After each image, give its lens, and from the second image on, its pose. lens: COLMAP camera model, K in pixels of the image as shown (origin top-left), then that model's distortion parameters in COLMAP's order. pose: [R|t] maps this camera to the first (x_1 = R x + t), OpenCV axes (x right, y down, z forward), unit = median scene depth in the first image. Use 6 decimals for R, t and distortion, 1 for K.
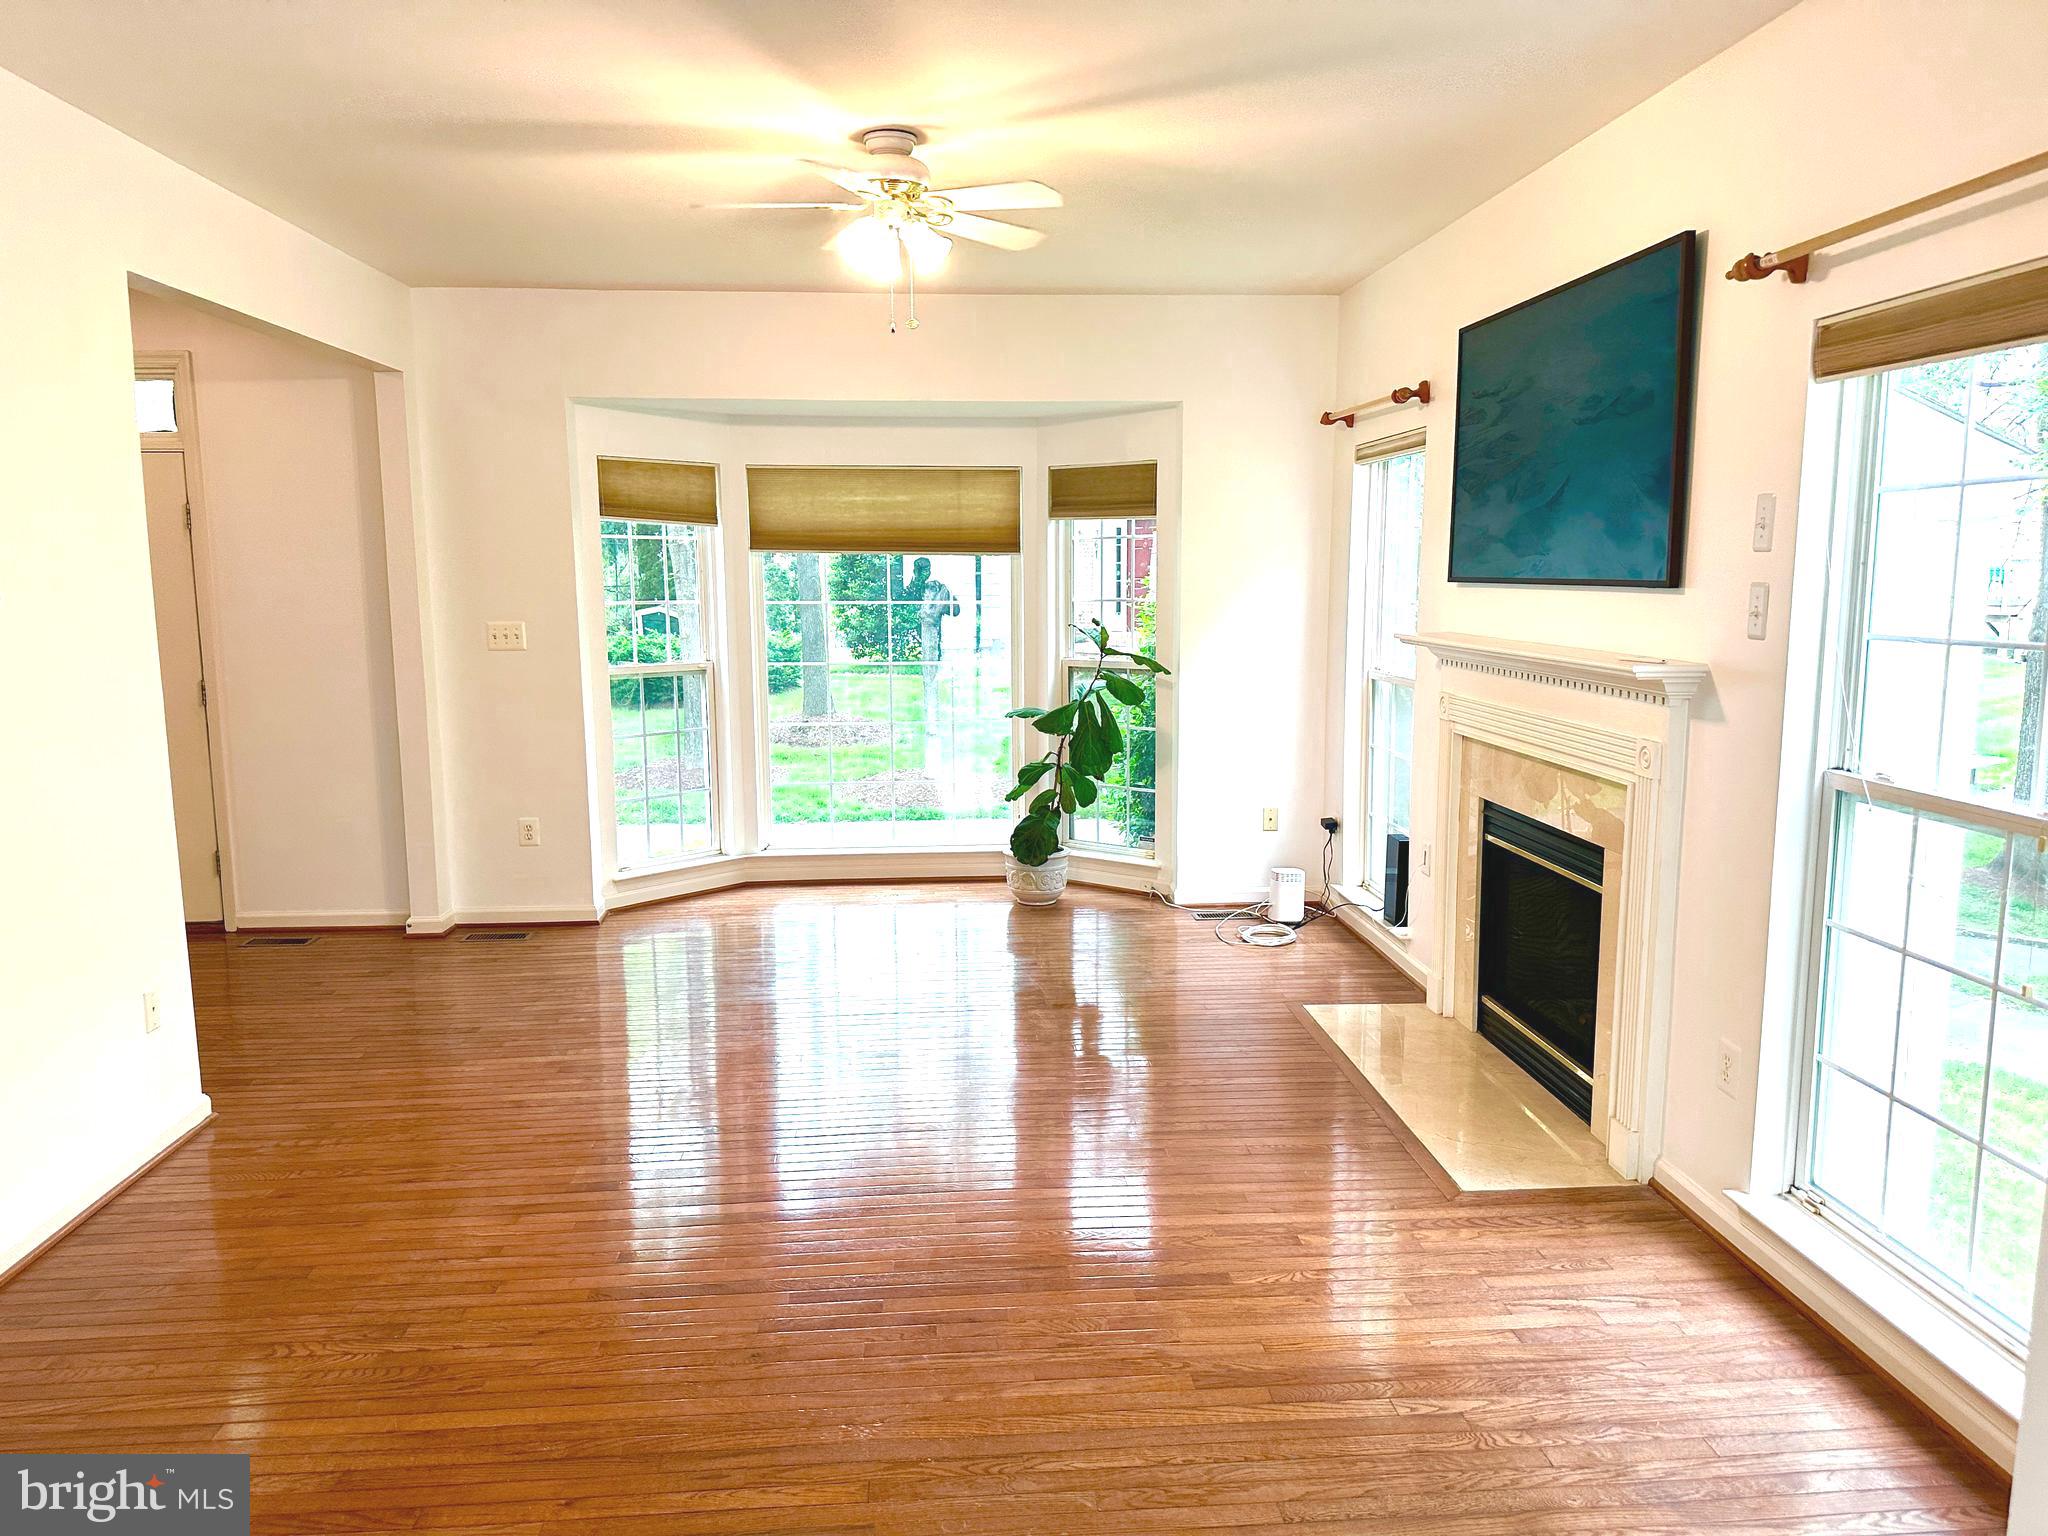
lens RADIAL K [[1449.1, 0, 1030.4], [0, 1449.1, 772.5], [0, 0, 1]] dist [0.145614, -0.208929]
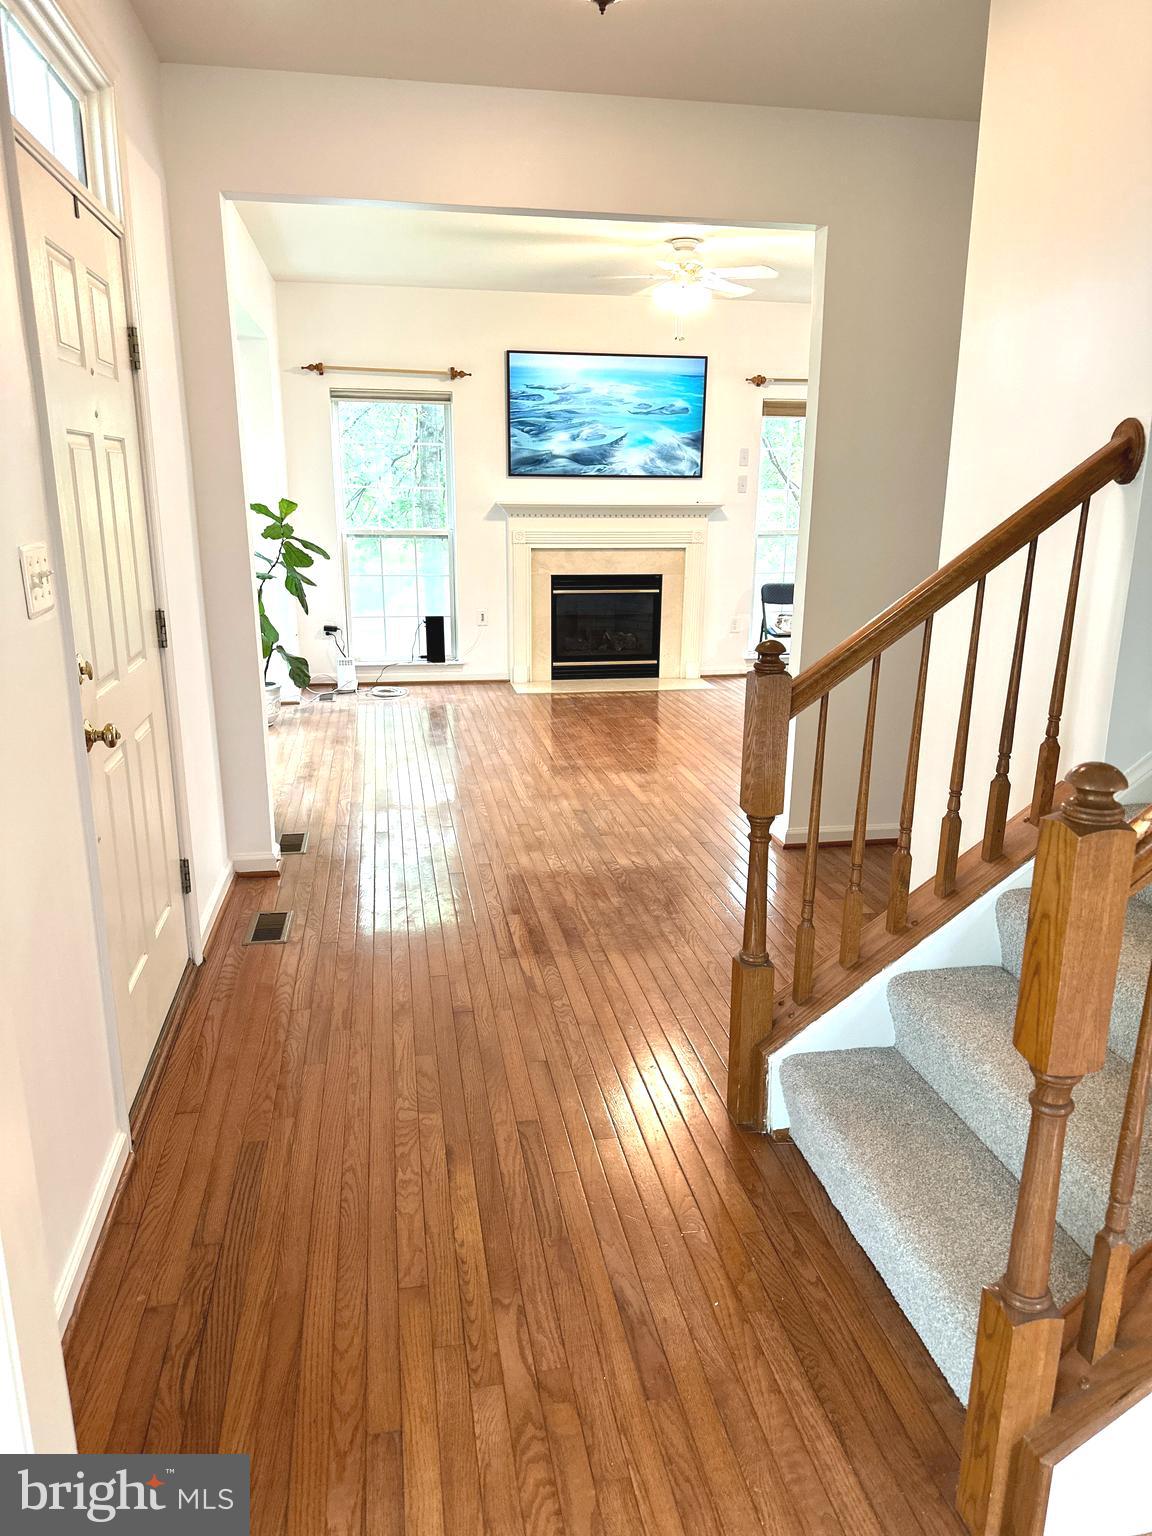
lens RADIAL K [[1086.8, 0, 576.0], [0, 1086.8, 768.0], [0, 0, 1]] dist [0.145614, -0.208929]
pose [[-0.112382, -0.245197, 0.962937, -1.833827], [0.134344, 0.956429, 0.259219, -0.170552], [-0.984541, 0.158496, -0.074545, 1.486611]]
